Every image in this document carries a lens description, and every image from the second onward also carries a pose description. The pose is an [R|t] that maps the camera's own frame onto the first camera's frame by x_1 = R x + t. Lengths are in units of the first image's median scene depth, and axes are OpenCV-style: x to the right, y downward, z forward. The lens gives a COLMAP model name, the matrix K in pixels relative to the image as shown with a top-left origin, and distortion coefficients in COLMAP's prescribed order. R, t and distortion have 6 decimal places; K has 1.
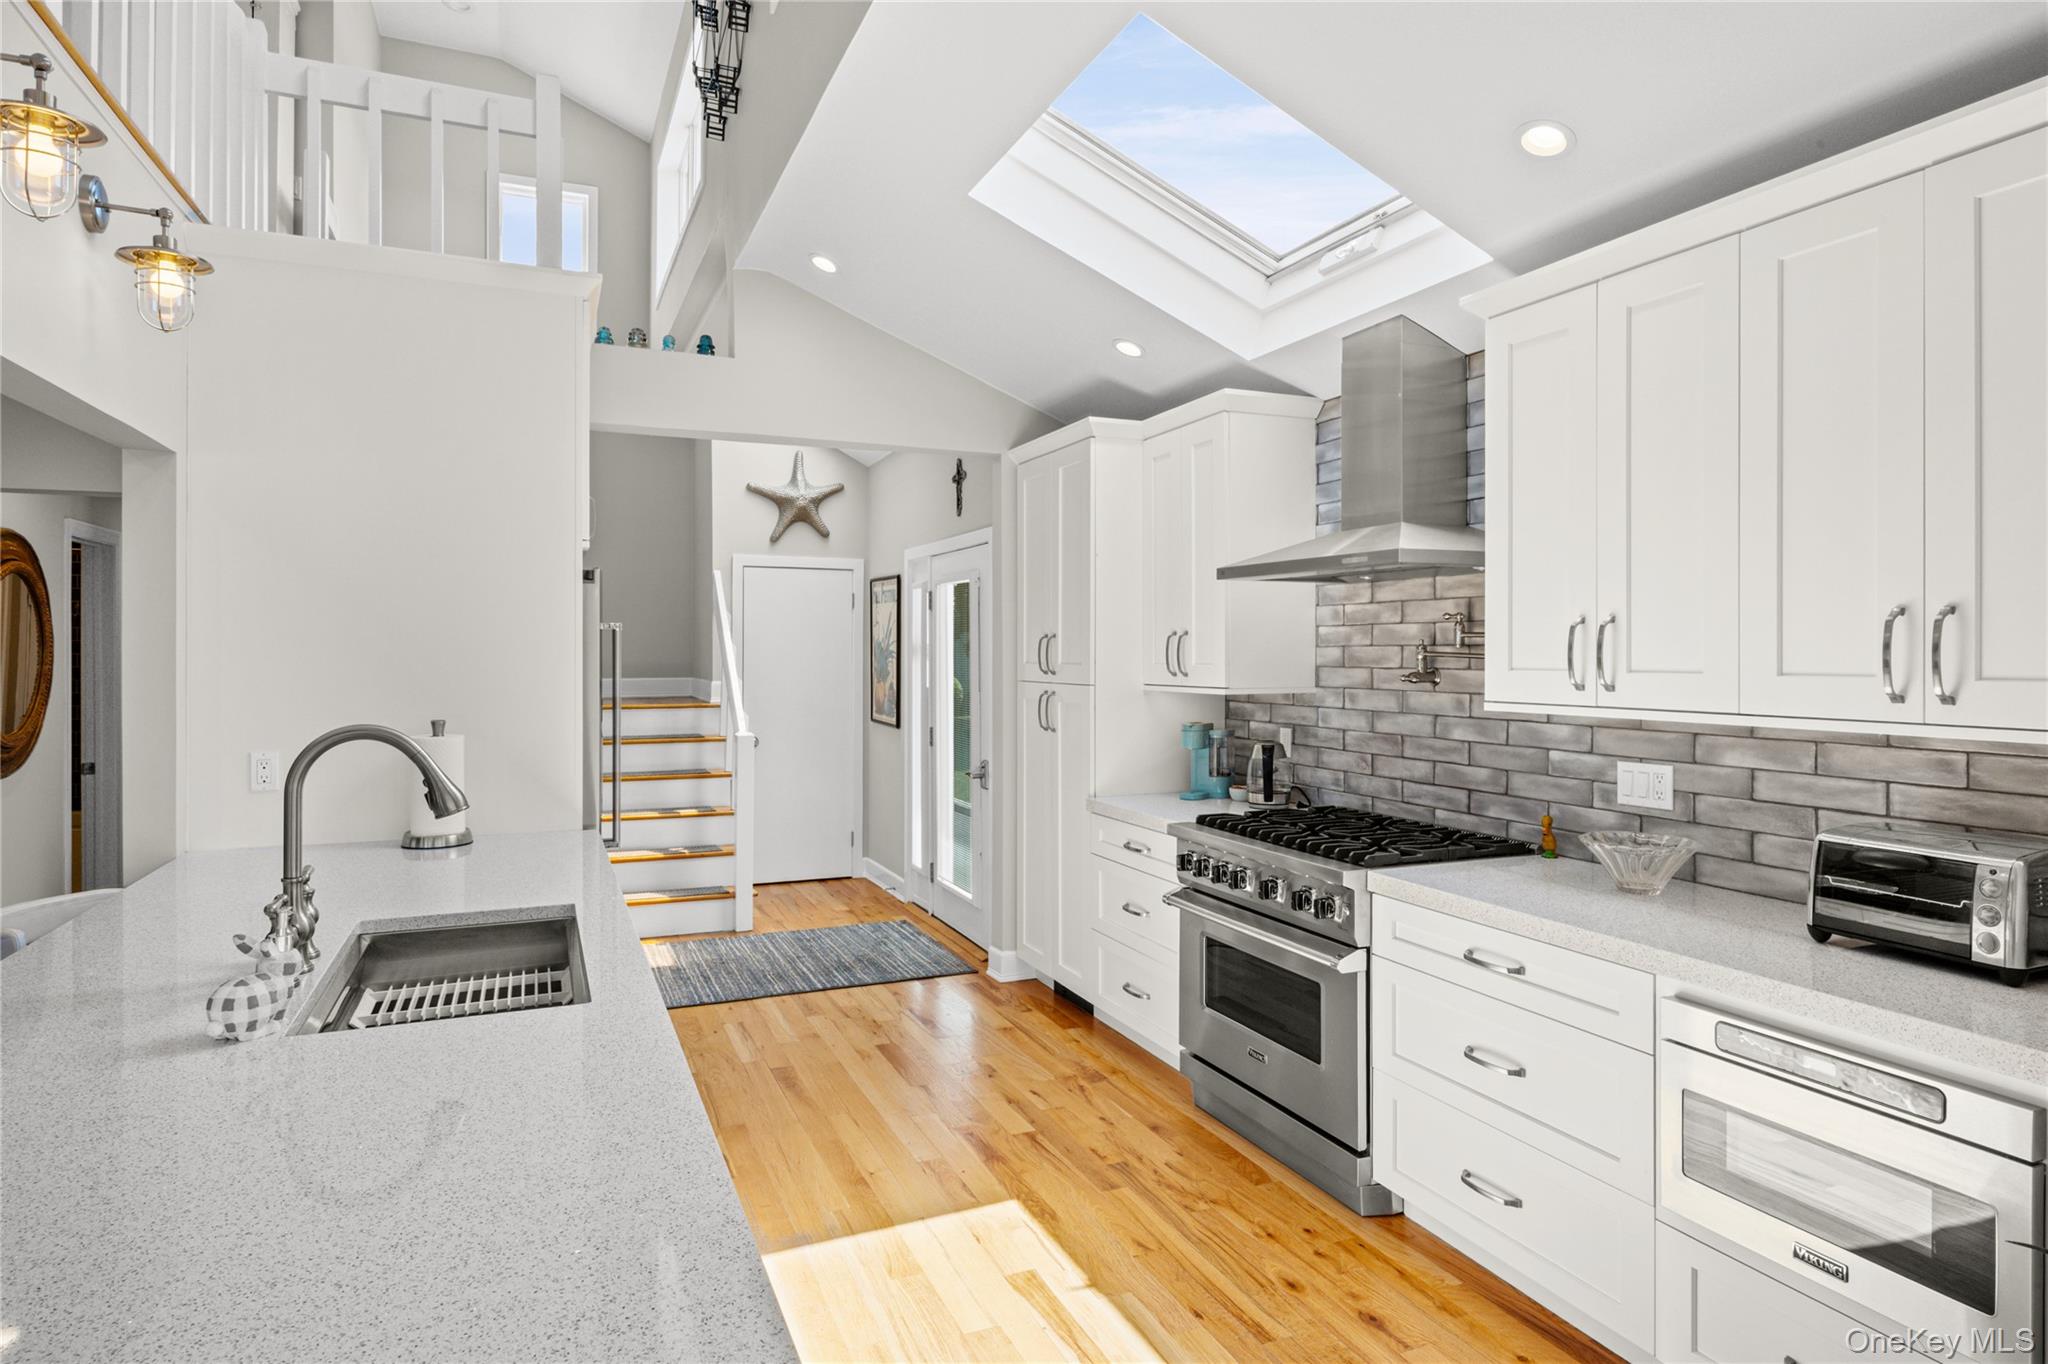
lens RADIAL K [[1120.8, 0, 1028.6], [0, 1120.8, 669.0], [0, 0, 1]] dist [-0.001712, -0.000937]
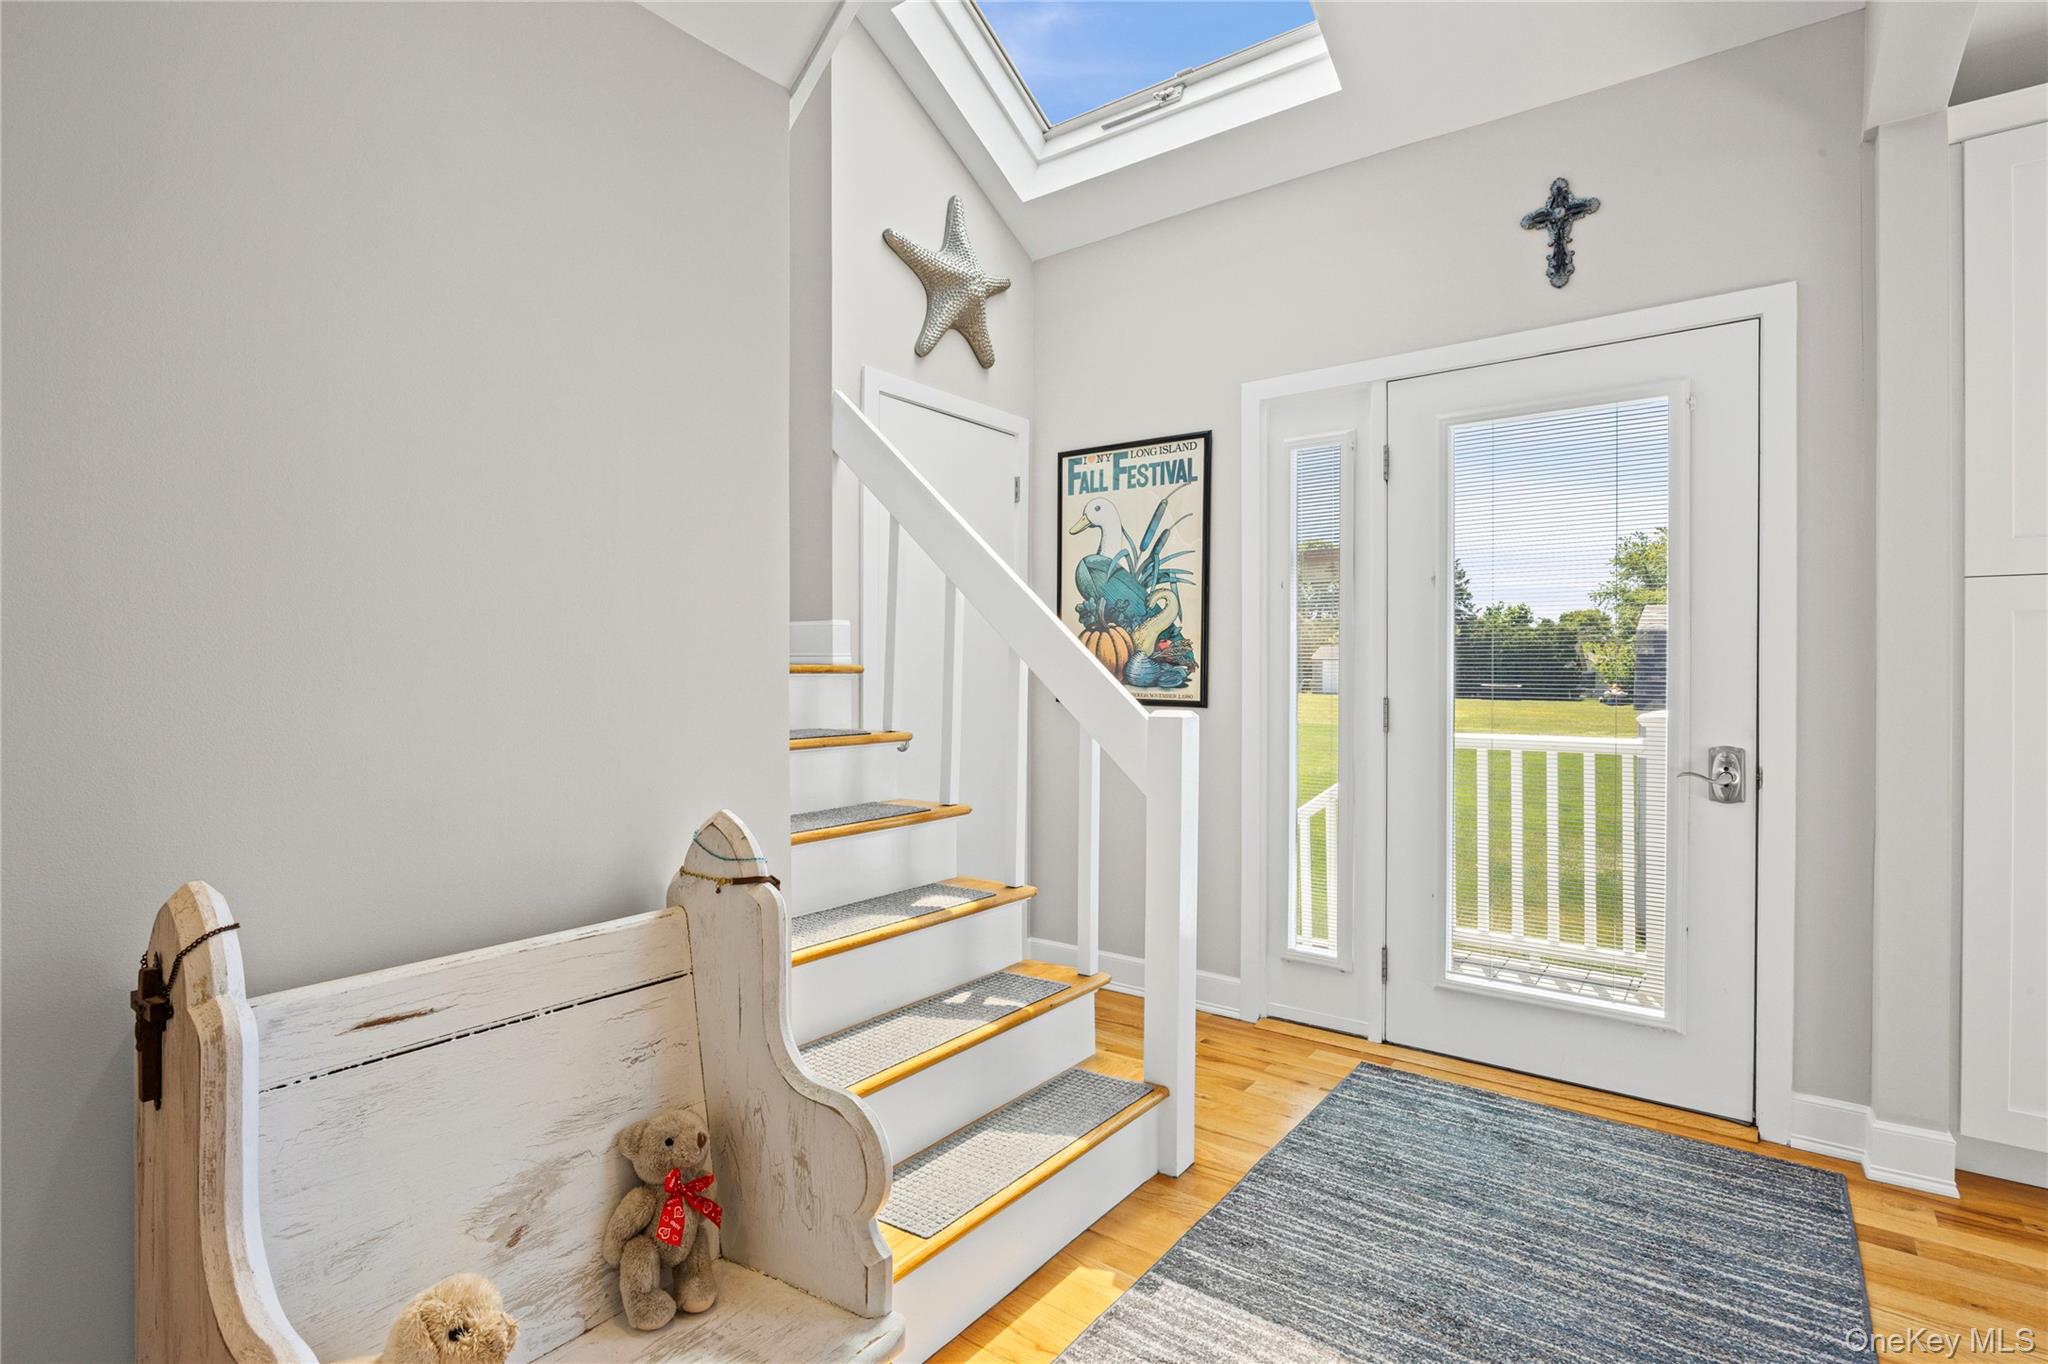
lens RADIAL K [[993.4, 0, 1017.9], [0, 993.4, 681.5], [0, 0, 1]] dist [-0.005290, -0.001700]
pose [[0.876053, -0.001345, 0.482213, -0.434031], [0.006313, 0.999942, -0.008680, 0.043430], [-0.482174, 0.010648, 0.876011, 0.612448]]
